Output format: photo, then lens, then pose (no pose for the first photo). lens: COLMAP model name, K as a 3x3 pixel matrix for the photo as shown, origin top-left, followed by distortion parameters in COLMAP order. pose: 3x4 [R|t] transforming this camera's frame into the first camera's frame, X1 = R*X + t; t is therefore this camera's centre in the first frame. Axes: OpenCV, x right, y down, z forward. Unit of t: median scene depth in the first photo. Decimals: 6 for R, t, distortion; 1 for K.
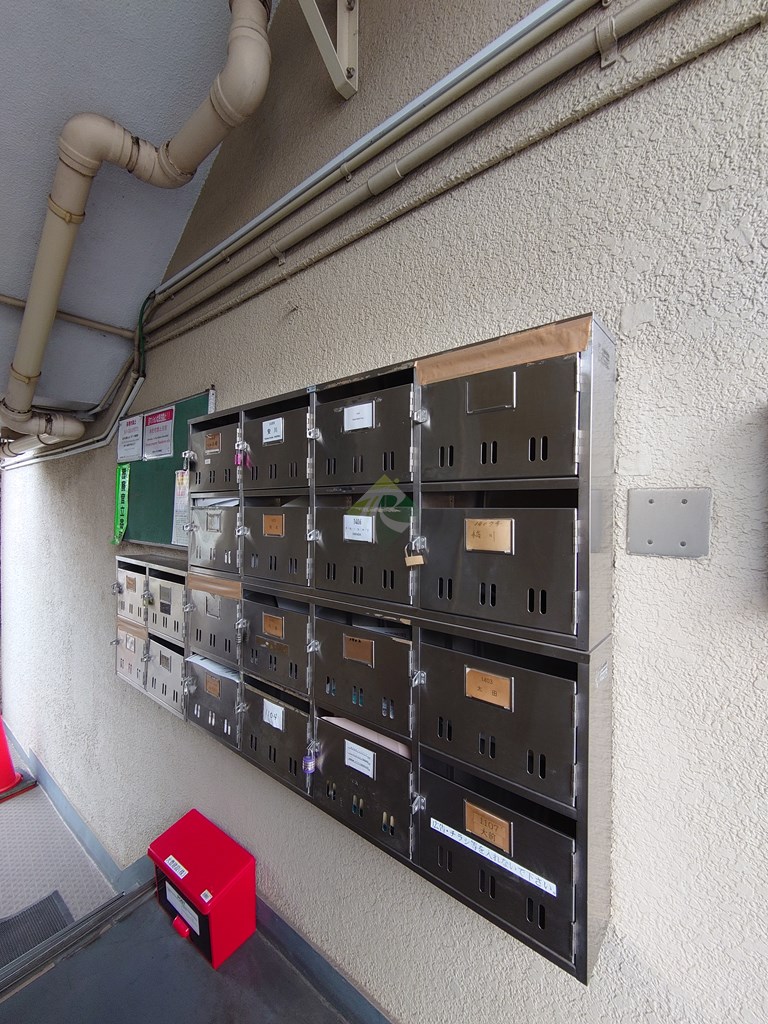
lens RADIAL K [[436.2, 0, 384.0], [0, 436.2, 512.0], [0, 0, 1]] dist [-0.001087, -0.000178]
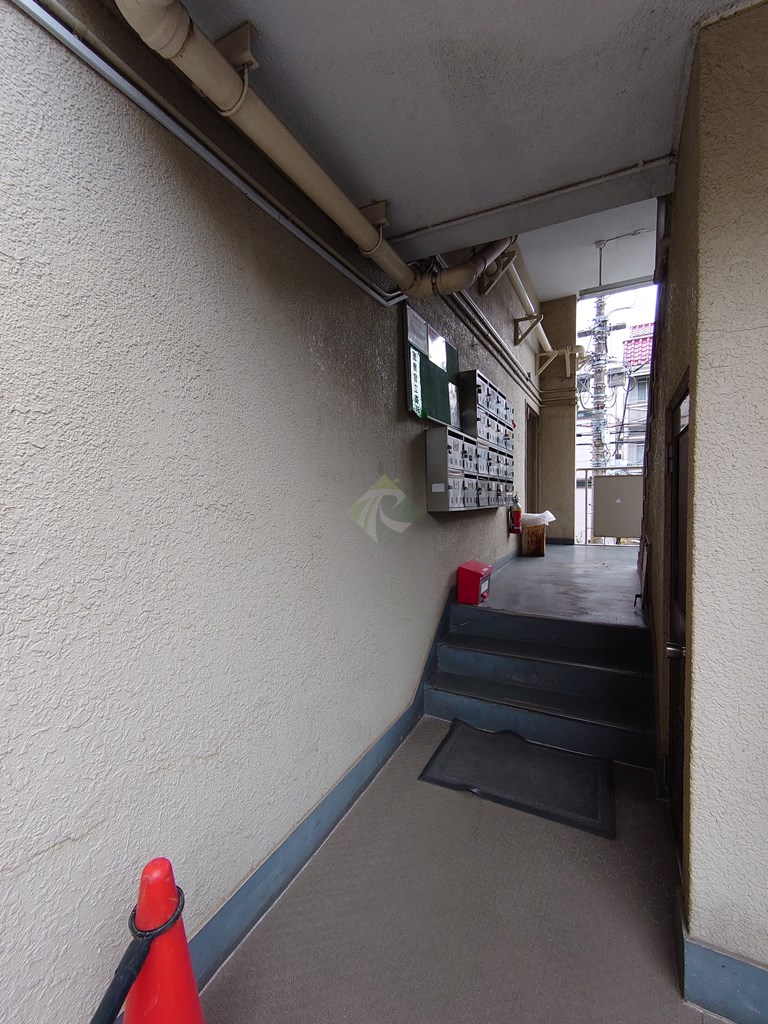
lens RADIAL K [[436.2, 0, 384.0], [0, 436.2, 512.0], [0, 0, 1]] dist [-0.001087, -0.000178]
pose [[-0.207975, -0.037936, 0.977398, -2.061606], [0.018536, 0.998915, 0.042715, 0.329956], [-0.977958, 0.027001, -0.207047, 1.583464]]
